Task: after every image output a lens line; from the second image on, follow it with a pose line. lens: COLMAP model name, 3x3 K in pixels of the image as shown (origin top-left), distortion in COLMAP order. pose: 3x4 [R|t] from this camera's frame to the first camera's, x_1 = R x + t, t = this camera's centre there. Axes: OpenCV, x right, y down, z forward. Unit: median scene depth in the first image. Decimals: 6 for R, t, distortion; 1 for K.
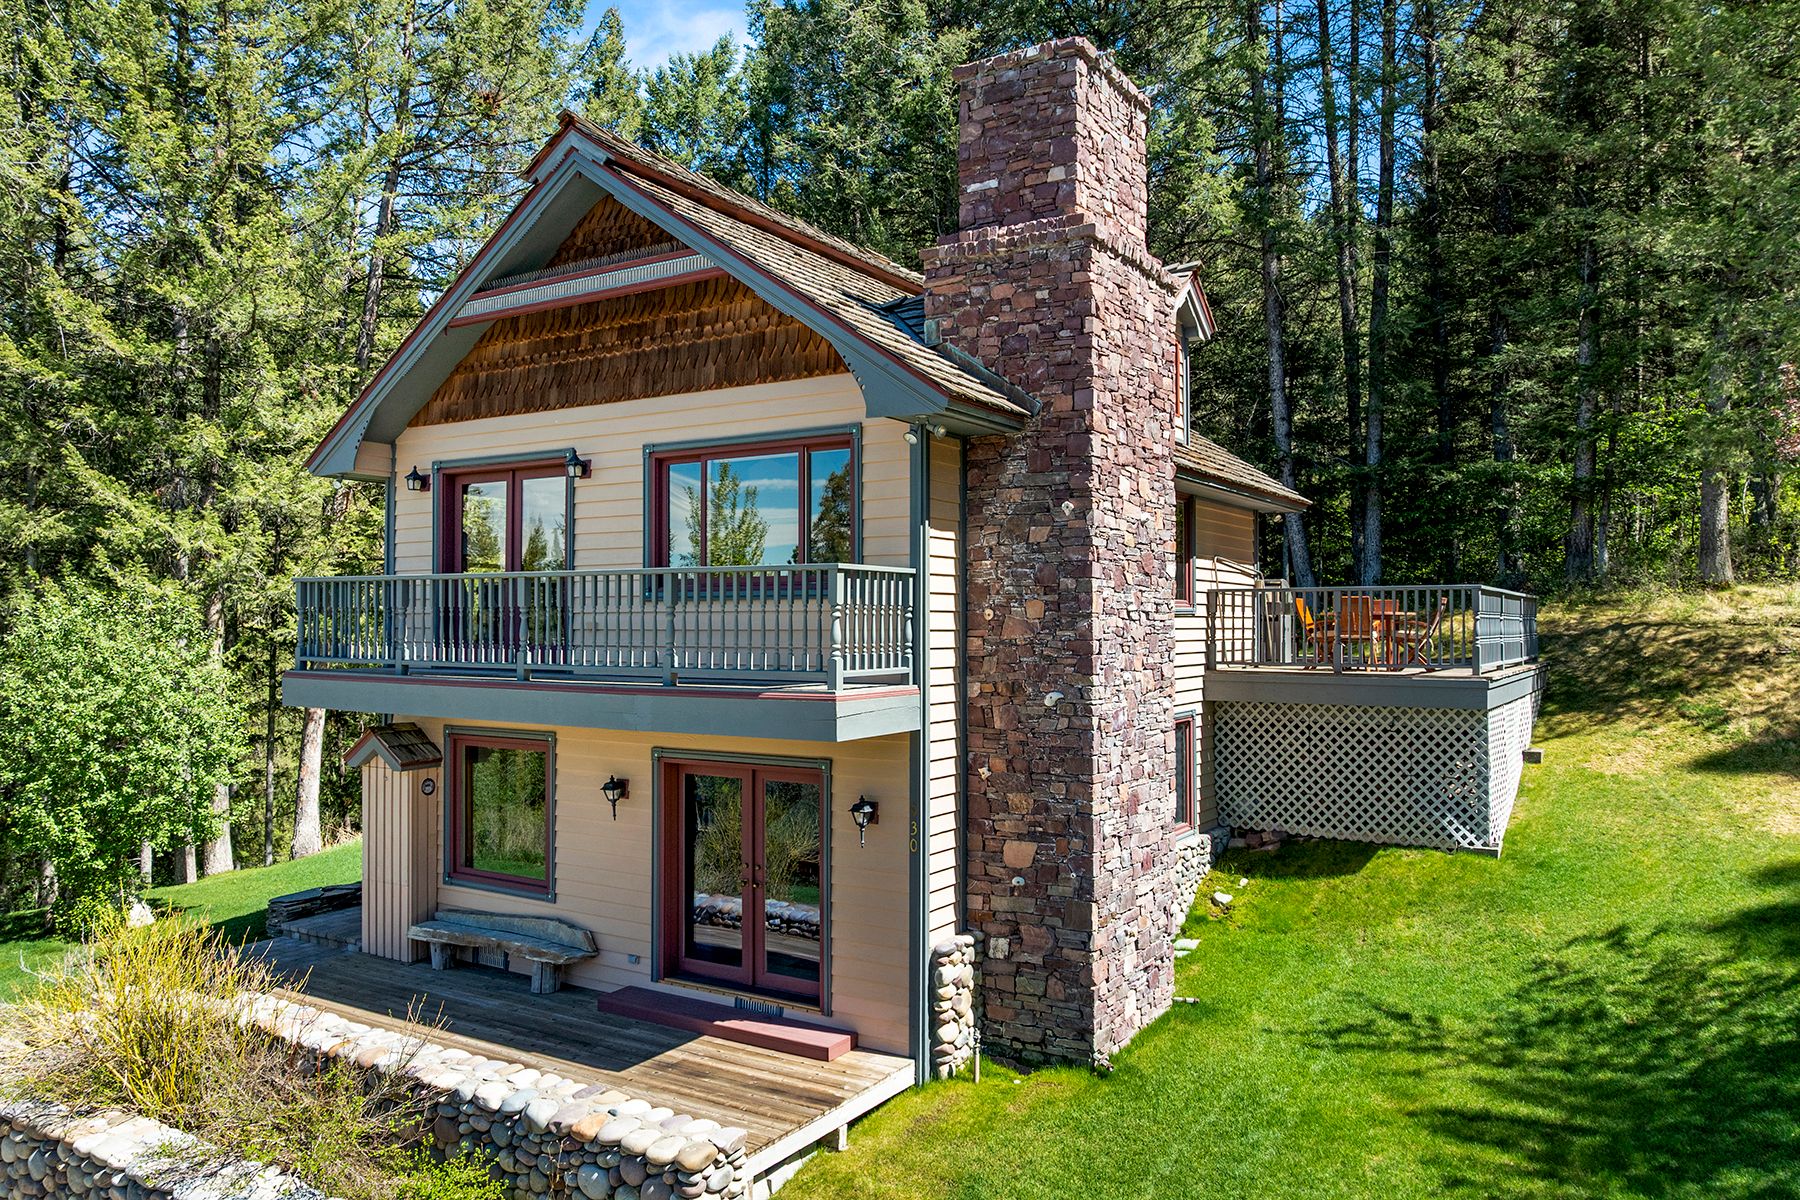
lens RADIAL K [[1271.0, 0, 900.0], [0, 1271.0, 600.0], [0, 0, 1]] dist [-0.053797, 0.028988]
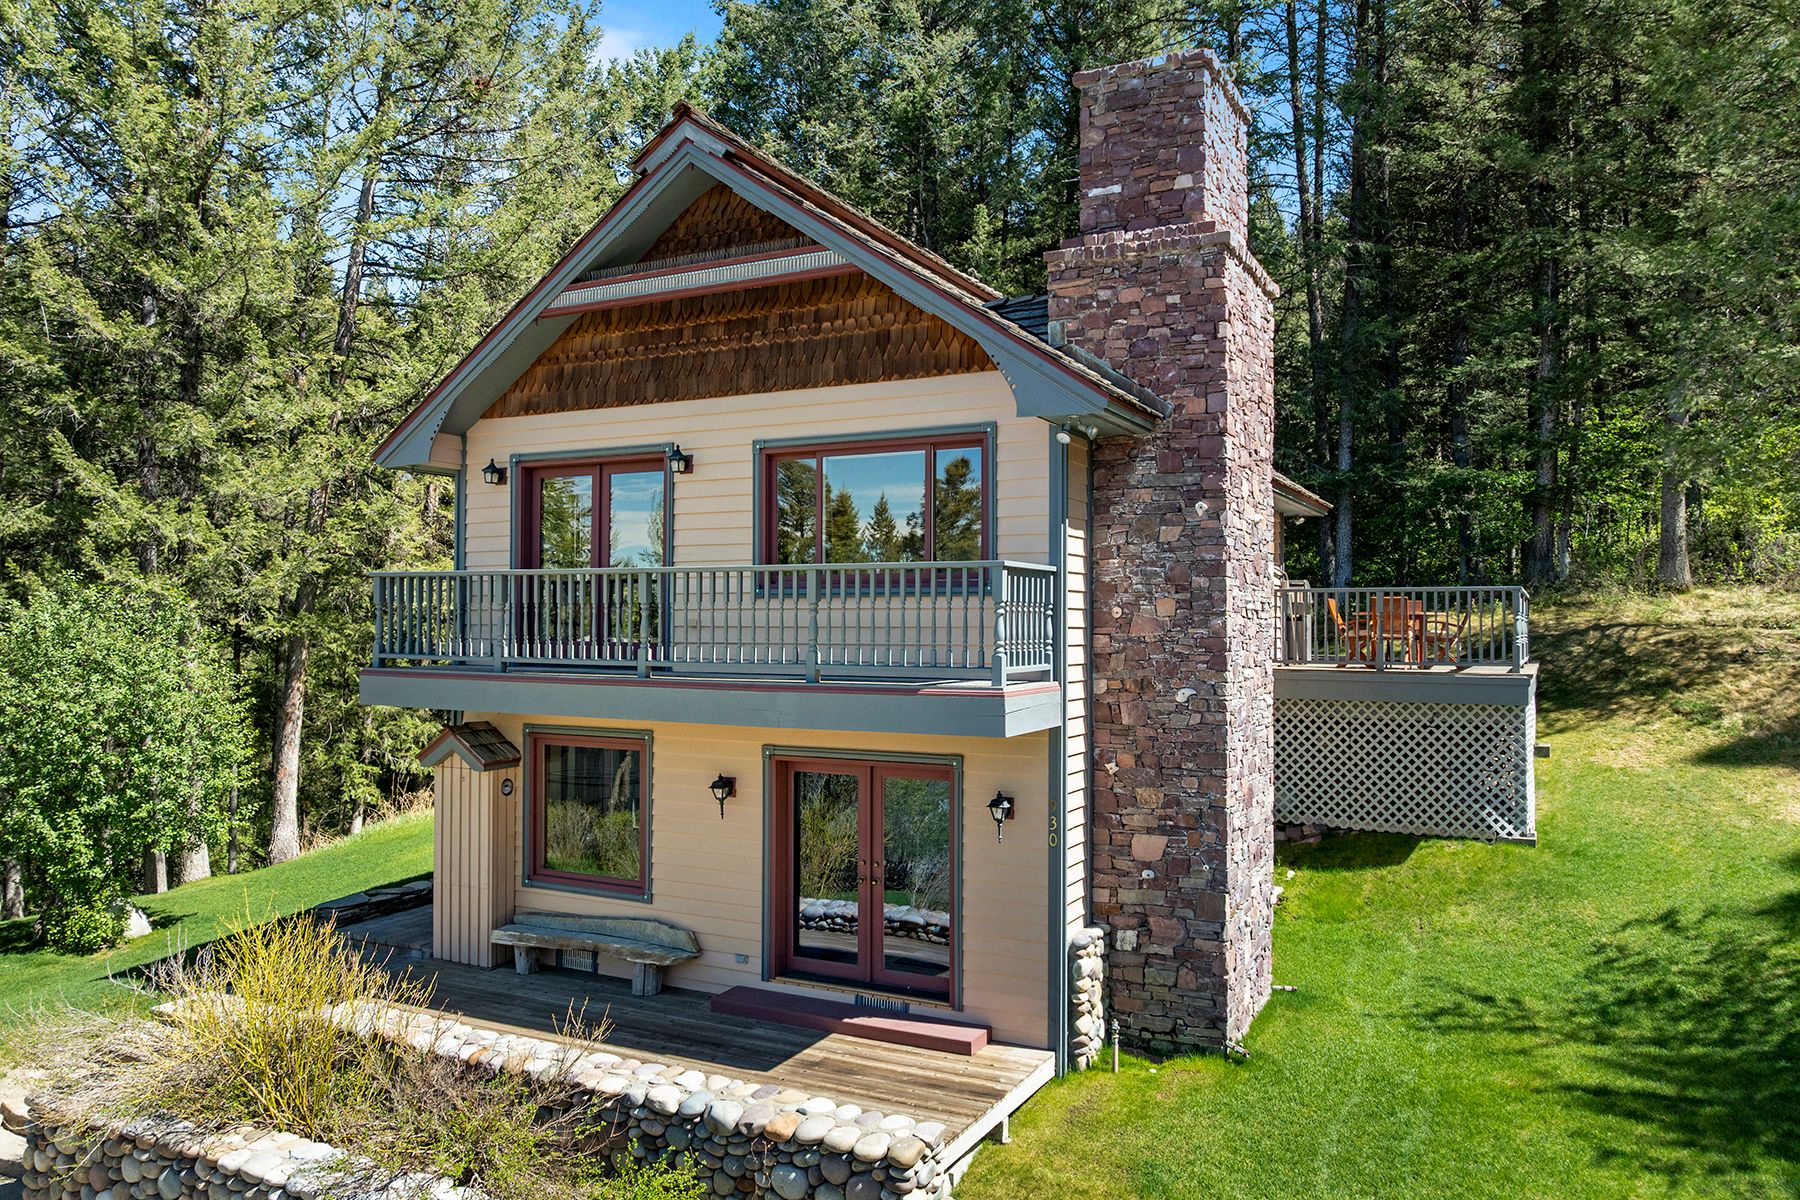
lens RADIAL K [[1271.0, 0, 900.0], [0, 1271.0, 600.0], [0, 0, 1]] dist [-0.053797, 0.028988]
pose [[0.996835, 0.004468, 0.079368, -0.168008], [-0.004458, 0.999990, -0.000311, 0.002348], [-0.079369, -0.000044, 0.996845, 0.000574]]
